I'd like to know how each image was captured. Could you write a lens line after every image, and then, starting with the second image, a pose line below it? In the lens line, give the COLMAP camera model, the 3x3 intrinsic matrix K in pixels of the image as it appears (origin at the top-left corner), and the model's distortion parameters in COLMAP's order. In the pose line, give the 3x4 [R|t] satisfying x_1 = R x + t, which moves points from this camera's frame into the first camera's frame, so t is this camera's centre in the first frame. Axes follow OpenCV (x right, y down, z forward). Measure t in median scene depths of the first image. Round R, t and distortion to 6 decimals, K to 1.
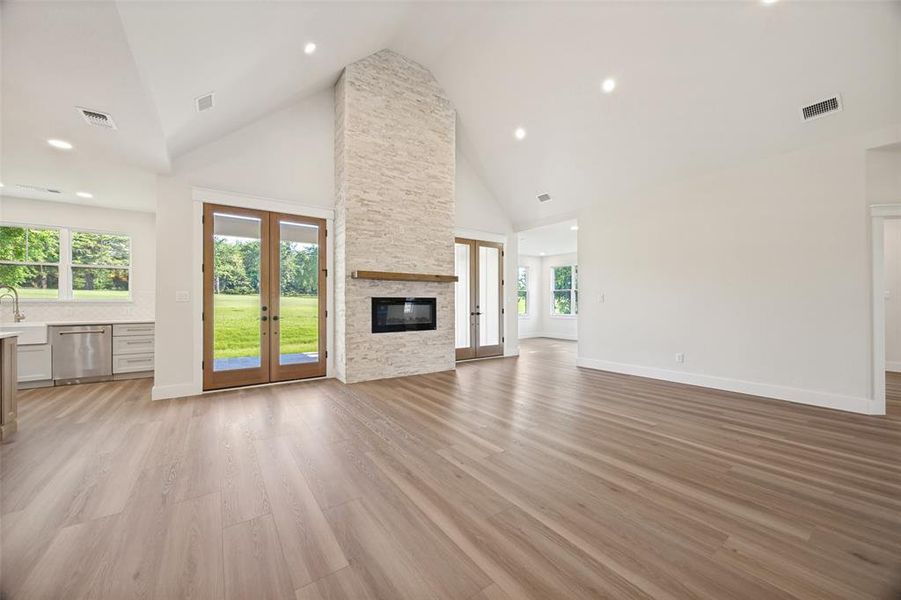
lens RADIAL K [[341.9, 0, 444.1], [0, 341.9, 299.9], [0, 0, 1]] dist [-0.002152, 0.000284]
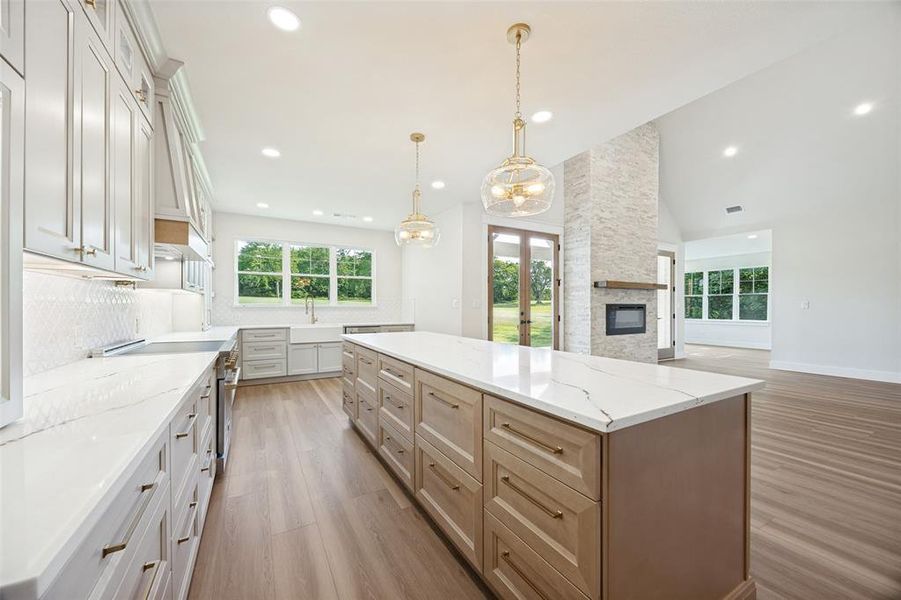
lens RADIAL K [[341.9, 0, 452.9], [0, 341.9, 307.4], [0, 0, 1]] dist [-0.002152, 0.000284]
pose [[0.995797, 0.002336, -0.091562, -0.566837], [-0.001284, 0.999932, 0.011554, -0.007851], [0.091583, -0.011388, 0.995732, -0.162170]]
